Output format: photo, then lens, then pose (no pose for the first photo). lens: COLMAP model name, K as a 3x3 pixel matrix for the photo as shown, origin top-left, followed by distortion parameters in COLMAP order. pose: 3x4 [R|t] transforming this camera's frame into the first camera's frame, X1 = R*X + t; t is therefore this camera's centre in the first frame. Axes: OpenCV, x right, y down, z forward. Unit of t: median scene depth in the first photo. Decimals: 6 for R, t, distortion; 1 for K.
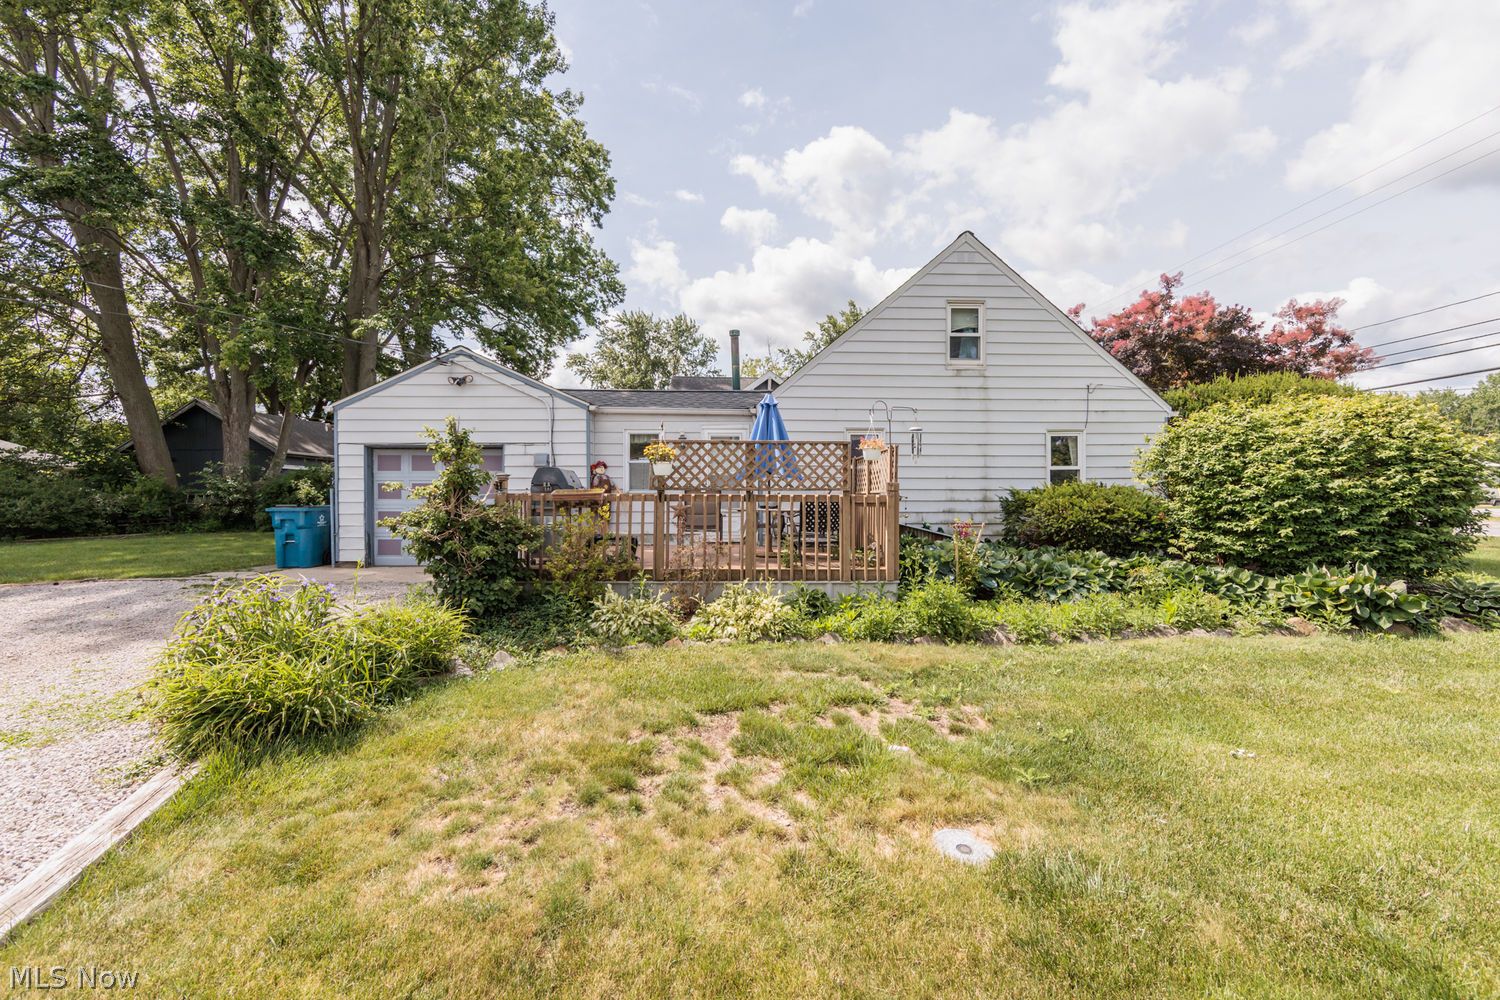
lens RADIAL K [[586.2, 0, 755.3], [0, 586.2, 494.1], [0, 0, 1]] dist [0.002211, -0.000077]
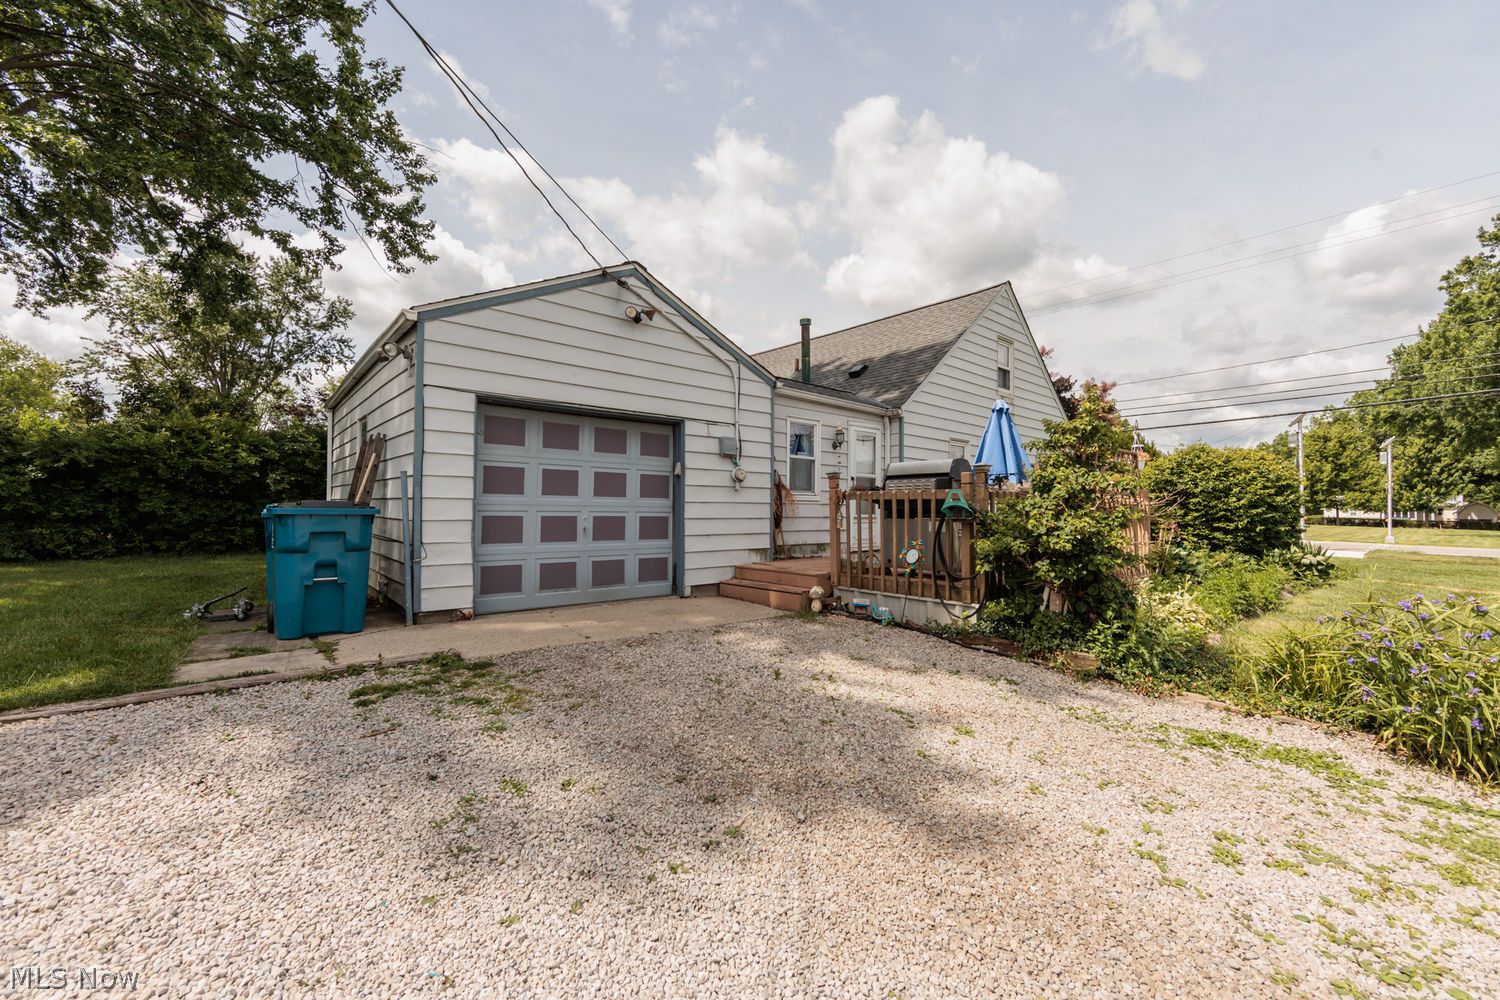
lens RADIAL K [[586.2, 0, 748.3], [0, 586.2, 499.0], [0, 0, 1]] dist [0.002211, -0.000077]
pose [[0.784794, 0.020148, 0.619429, -0.794398], [-0.014170, 0.999793, -0.014568, 0.018199], [-0.619595, 0.002655, 0.784917, 0.409032]]
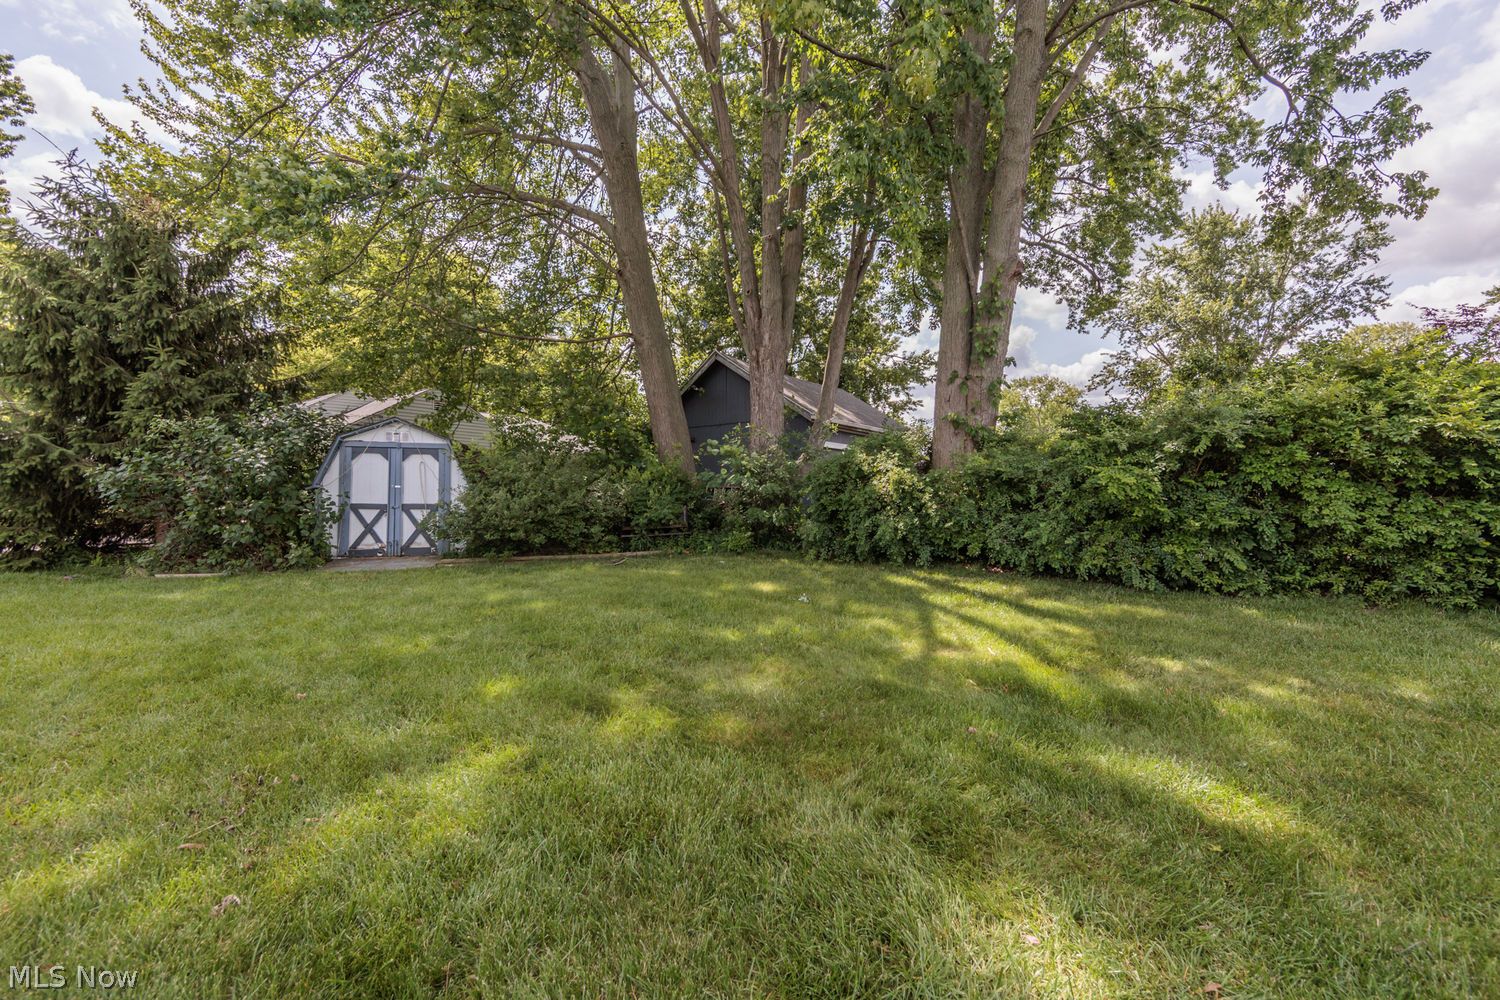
lens RADIAL K [[586.2, 0, 747.2], [0, 586.2, 494.0], [0, 0, 1]] dist [0.002211, -0.000077]
pose [[0.765488, 0.006537, -0.643417, -1.044842], [-0.007051, 0.999974, 0.001771, 0.015160], [0.643412, 0.003181, 0.765514, 1.081417]]
